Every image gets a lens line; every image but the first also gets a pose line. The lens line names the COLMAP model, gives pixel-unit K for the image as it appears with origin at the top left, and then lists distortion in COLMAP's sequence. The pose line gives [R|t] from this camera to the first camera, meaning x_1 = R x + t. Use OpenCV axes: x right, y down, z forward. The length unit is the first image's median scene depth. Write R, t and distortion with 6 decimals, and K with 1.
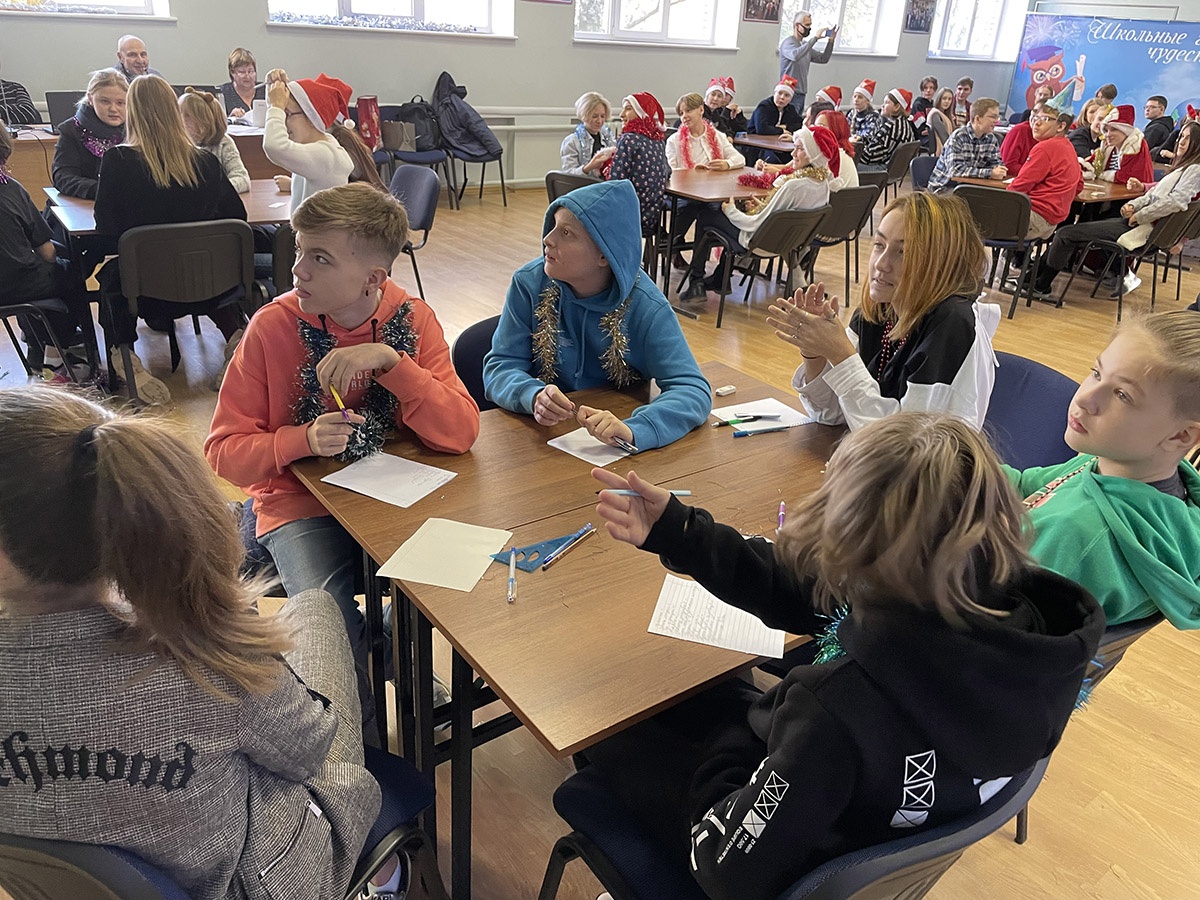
lens RADIAL K [[933.5, 0, 607.8], [0, 933.5, 449.4], [0, 0, 1]] dist [0.086199, -0.117559]
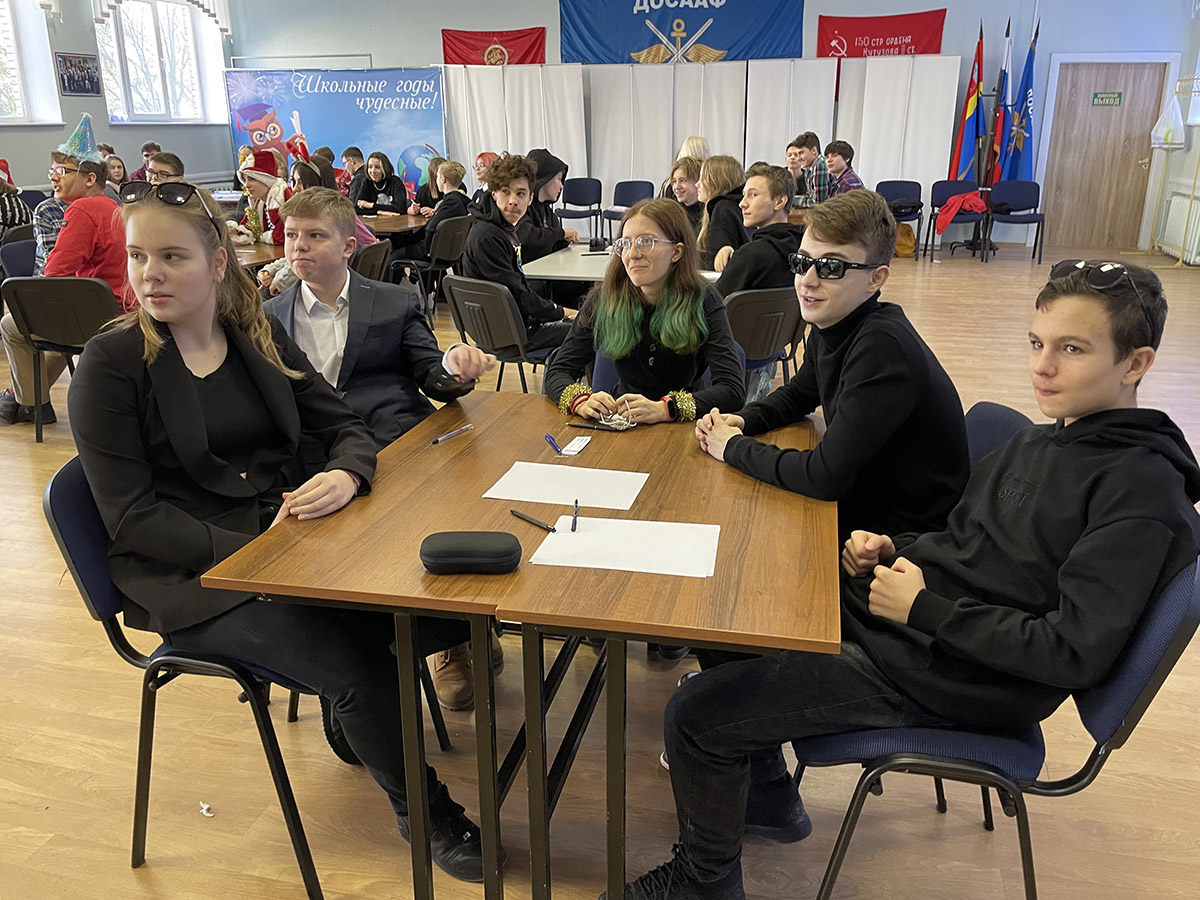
lens RADIAL K [[933.5, 0, 607.8], [0, 933.5, 449.4], [0, 0, 1]] dist [0.086199, -0.117559]
pose [[0.789031, -0.257992, 0.557558, 0.148375], [0.298265, 0.954285, 0.019474, -0.028402], [-0.537093, 0.150935, 0.829910, 0.123373]]
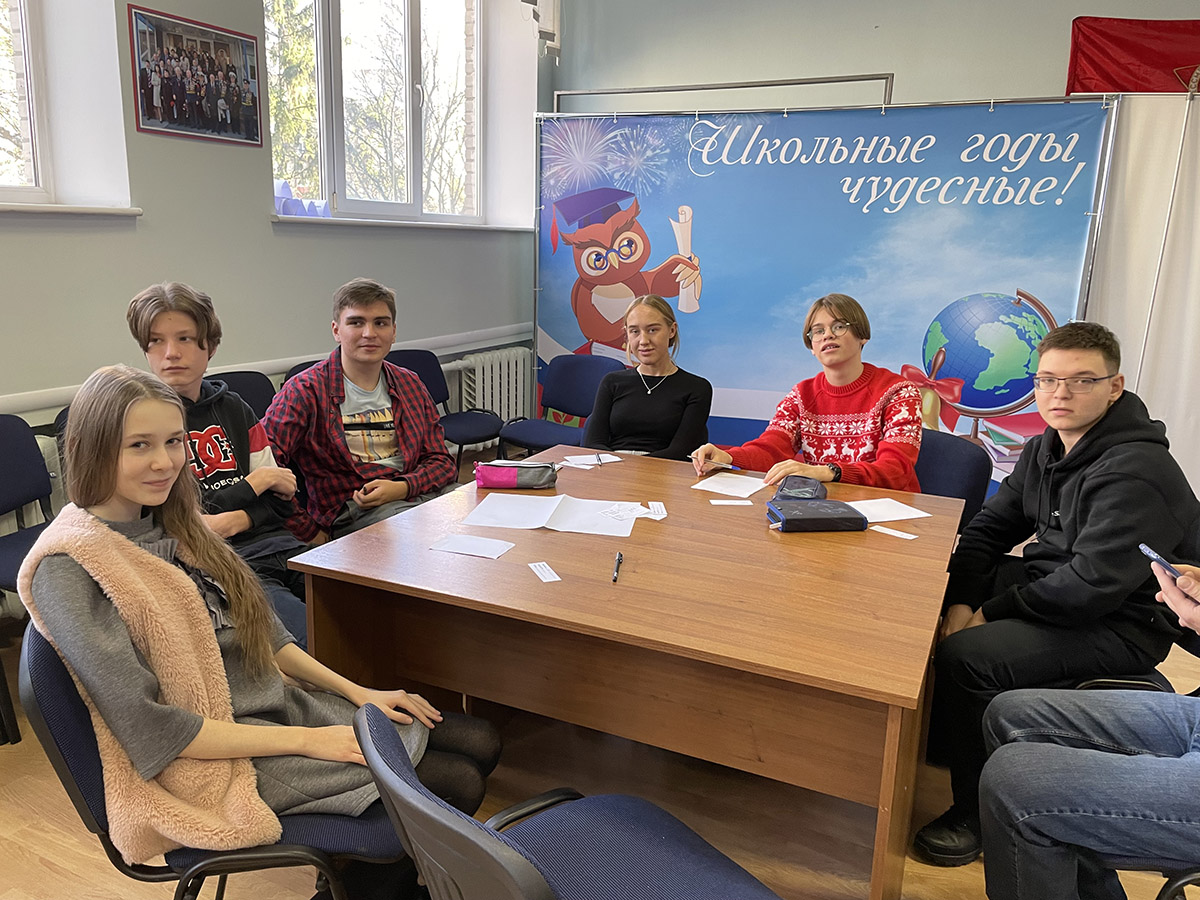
lens RADIAL K [[933.5, 0, 607.8], [0, 933.5, 449.4], [0, 0, 1]] dist [0.086199, -0.117559]
pose [[0.897943, -0.127549, 0.421224, 0.302084], [0.200377, 0.970616, -0.133244, -0.280448], [-0.391852, 0.204049, 0.897115, 0.705561]]
